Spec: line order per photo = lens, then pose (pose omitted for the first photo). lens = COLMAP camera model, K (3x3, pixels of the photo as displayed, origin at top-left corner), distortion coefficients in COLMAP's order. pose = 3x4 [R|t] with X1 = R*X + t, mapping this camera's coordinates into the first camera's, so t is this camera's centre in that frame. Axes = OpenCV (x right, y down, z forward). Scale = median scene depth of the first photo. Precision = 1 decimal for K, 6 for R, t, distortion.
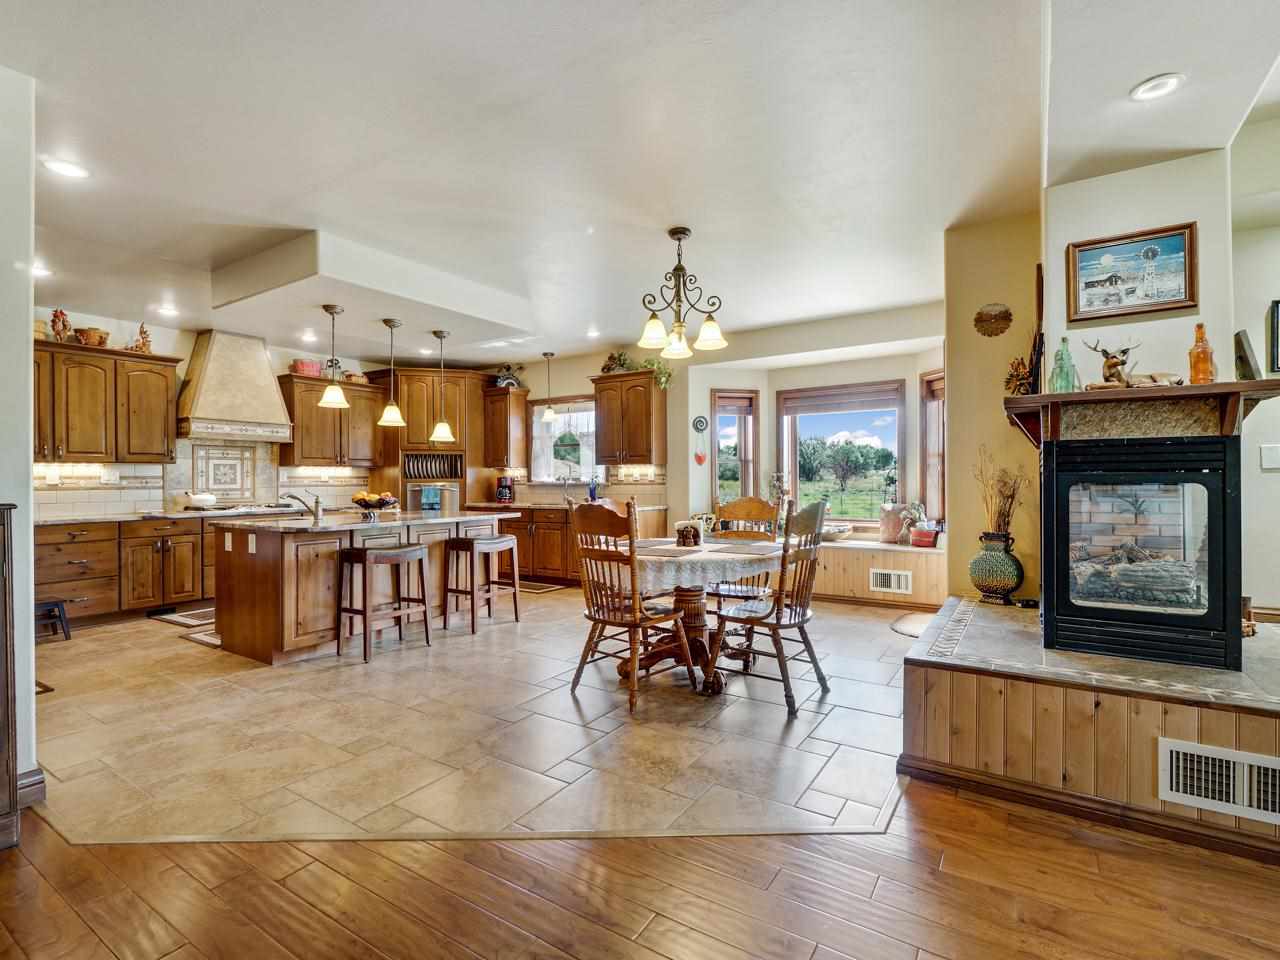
lens RADIAL K [[624.7, 0, 642.6], [0, 624.7, 477.0], [0, 0, 1]] dist [0.002701, -0.001847]
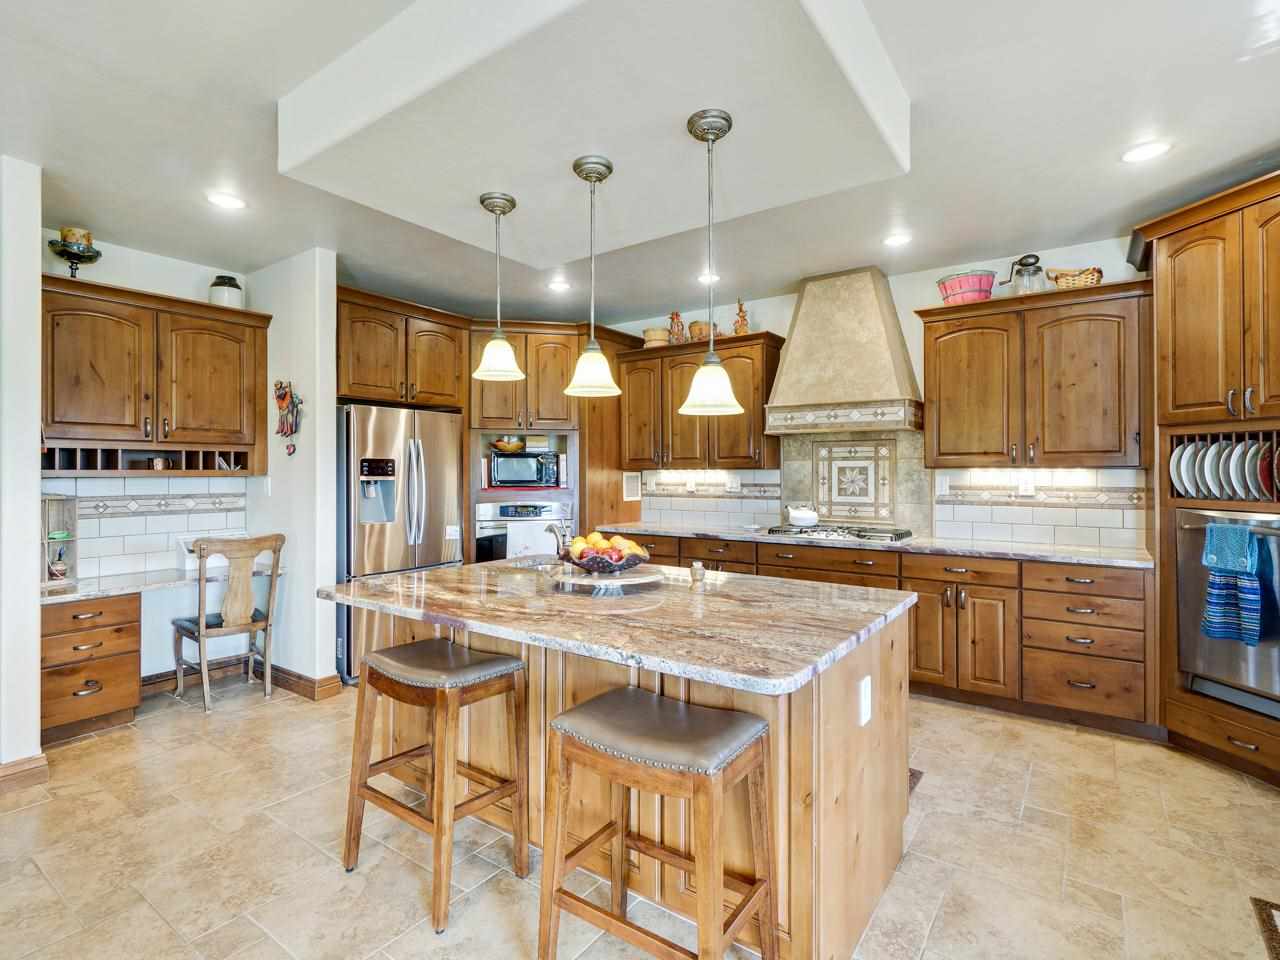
lens RADIAL K [[624.7, 0, 643.9], [0, 624.7, 478.8], [0, 0, 1]] dist [0.002701, -0.001847]
pose [[-0.045156, 0.017525, -0.998826, 0.038178], [0.005653, 0.999835, 0.017287, -0.023465], [0.998964, -0.004866, -0.045247, 0.901775]]
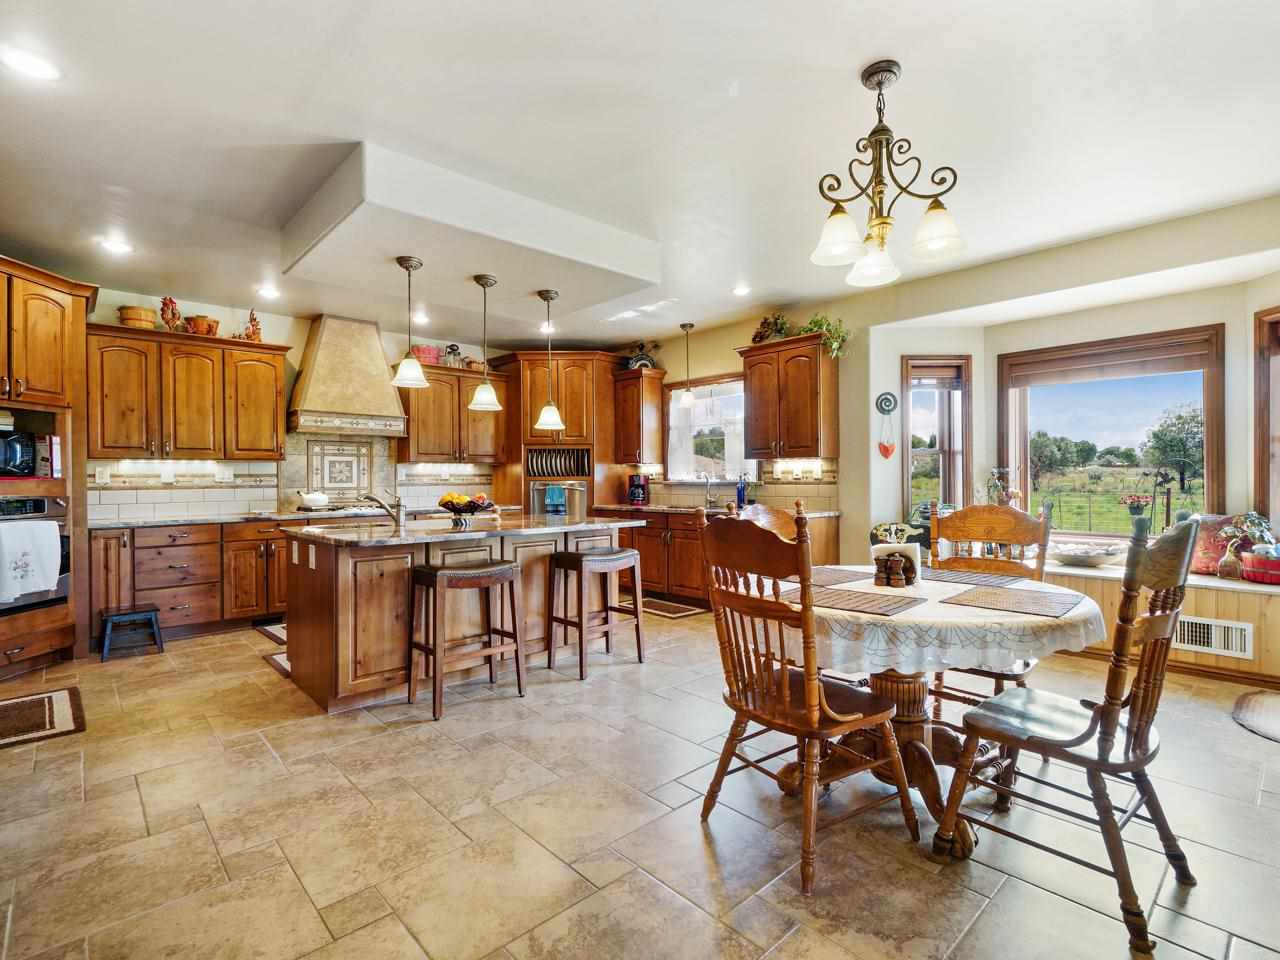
lens RADIAL K [[624.7, 0, 639.2], [0, 624.7, 477.4], [0, 0, 1]] dist [0.002701, -0.001847]
pose [[0.969999, -0.000588, -0.243108, -0.014433], [0.001400, 0.999994, 0.003165, 0.001634], [0.243105, -0.003411, 0.969994, 0.233954]]
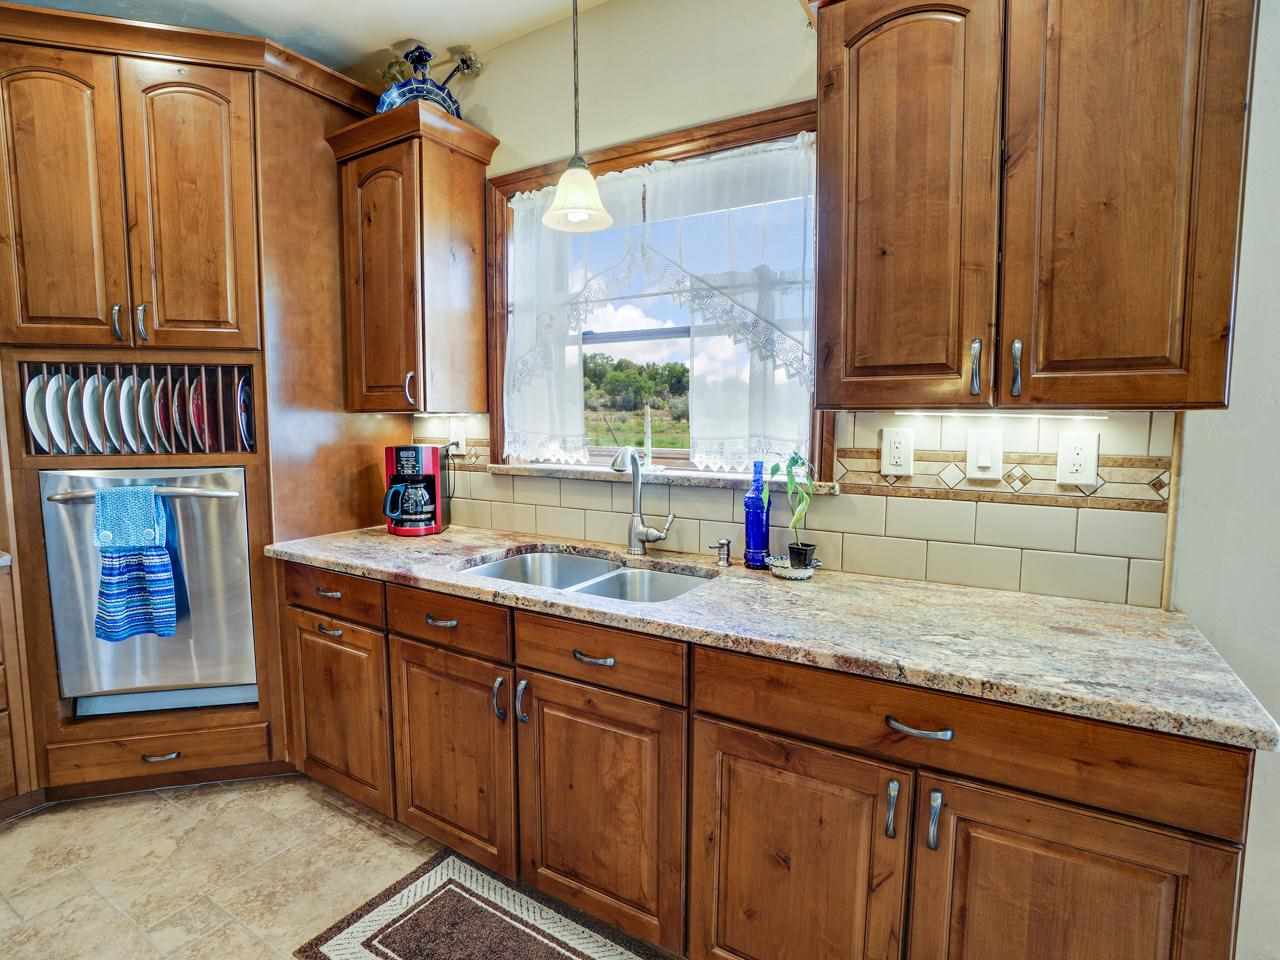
lens RADIAL K [[642.1, 0, 640.7], [0, 642.1, 469.7], [0, 0, 1]] dist [-0.032139, 0.002755]
pose [[0.999335, 0.004133, 0.036224, -0.171571], [-0.007296, 0.996127, 0.087624, -0.021234], [-0.035722, -0.087830, 0.995495, 0.957723]]
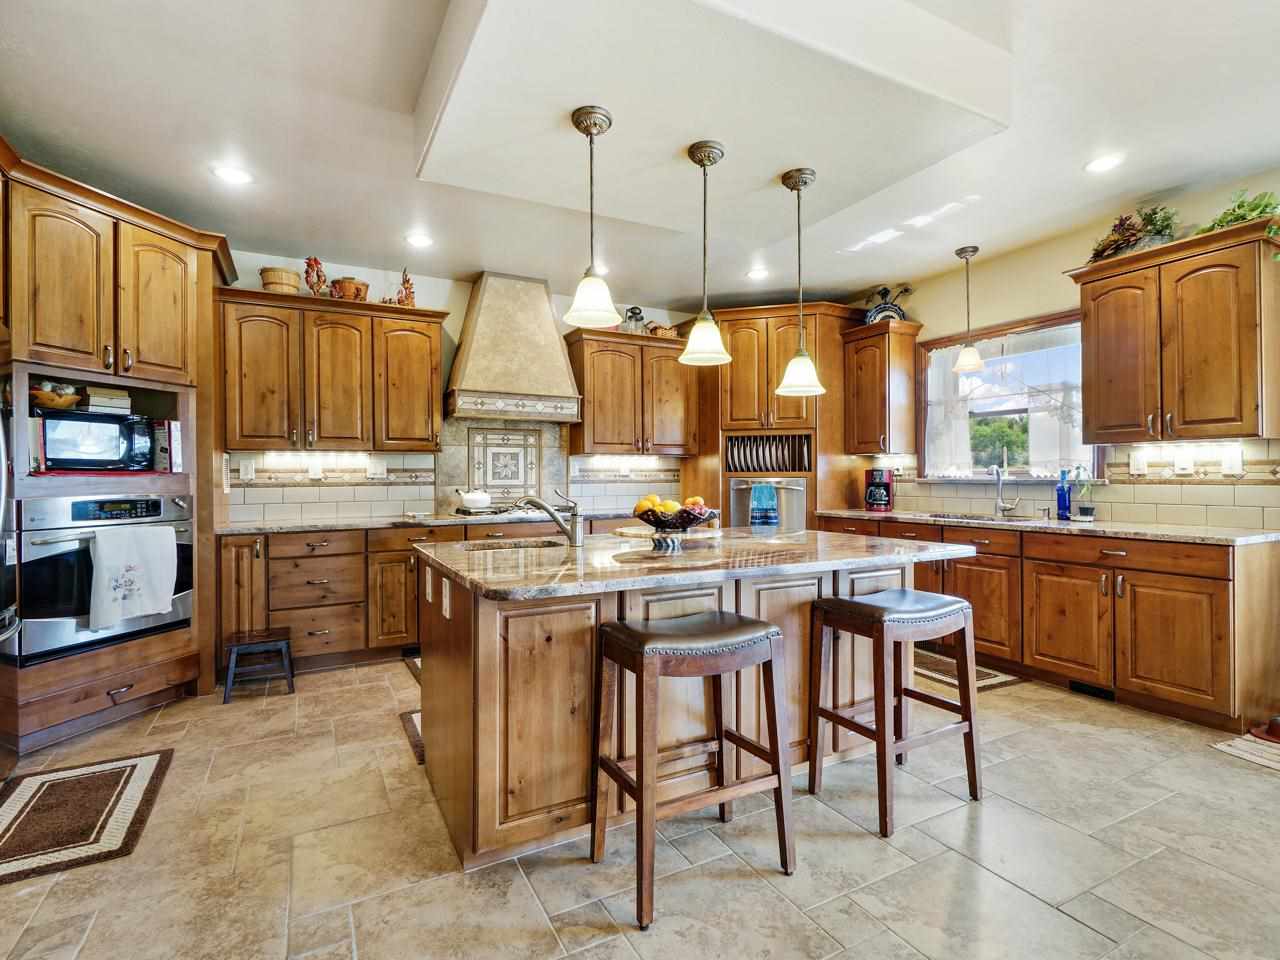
lens RADIAL K [[624.7, 0, 634.7], [0, 624.7, 473.3], [0, 0, 1]] dist [0.002701, -0.001847]
pose [[0.874006, -0.000318, -0.485915, -0.178450], [0.001625, 0.999996, 0.002268, 0.003260], [0.485913, -0.002772, 0.874003, 0.460626]]
